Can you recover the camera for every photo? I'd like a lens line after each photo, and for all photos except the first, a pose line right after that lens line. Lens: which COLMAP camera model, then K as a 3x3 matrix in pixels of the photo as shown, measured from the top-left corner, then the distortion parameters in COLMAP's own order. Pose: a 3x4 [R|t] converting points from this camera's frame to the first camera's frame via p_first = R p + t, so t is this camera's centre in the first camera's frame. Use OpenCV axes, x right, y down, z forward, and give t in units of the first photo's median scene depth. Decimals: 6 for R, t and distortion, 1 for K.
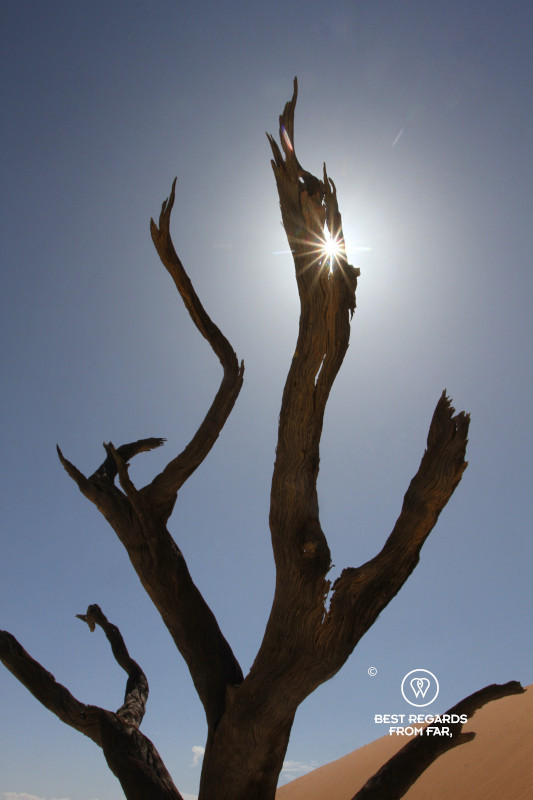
lens RADIAL K [[690.8, 0, 266.5], [0, 690.8, 400.0], [0, 0, 1]] dist [-0.002751, 0.001479]
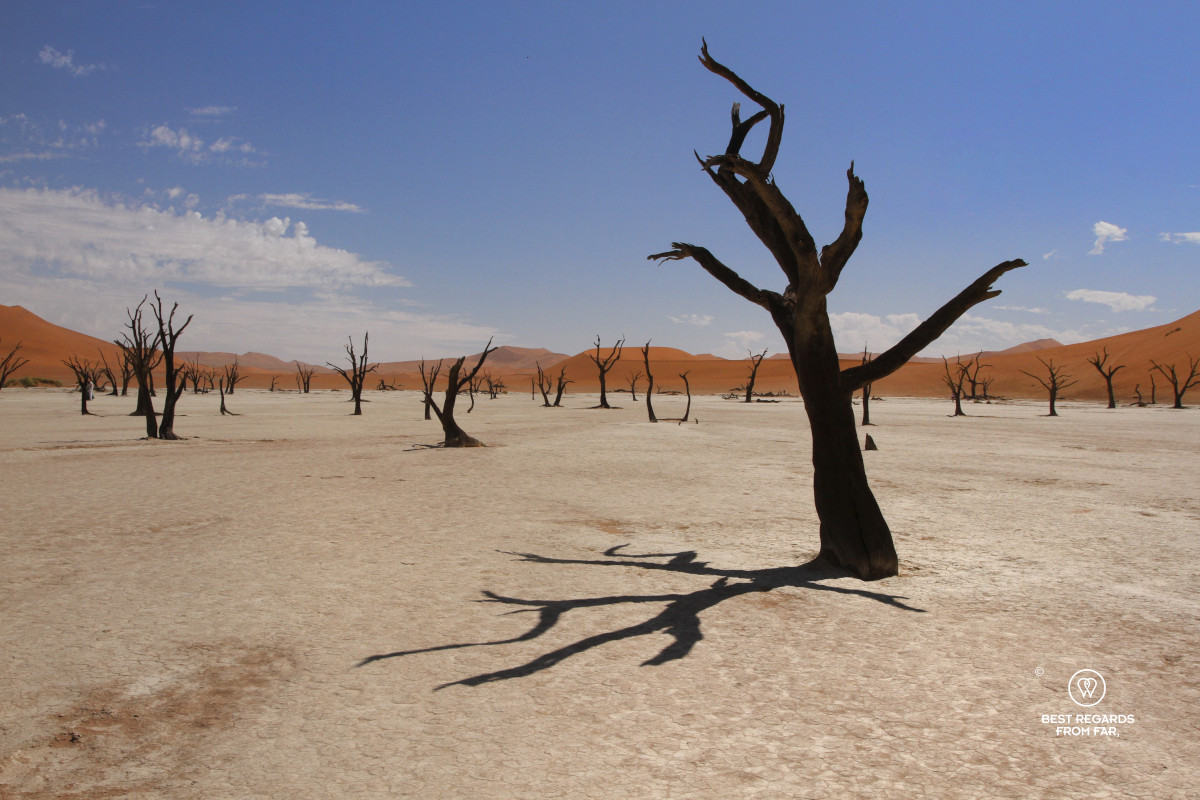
lens RADIAL K [[1172.4, 0, 600.0], [0, 1172.4, 400.0], [0, 0, 1]] dist [0.000078, 0.000024]
pose [[0.849364, -0.014812, -0.527599, 0.914994], [0.319606, 0.809939, 0.491784, -0.863851], [0.420039, -0.586328, 0.692667, -1.282430]]
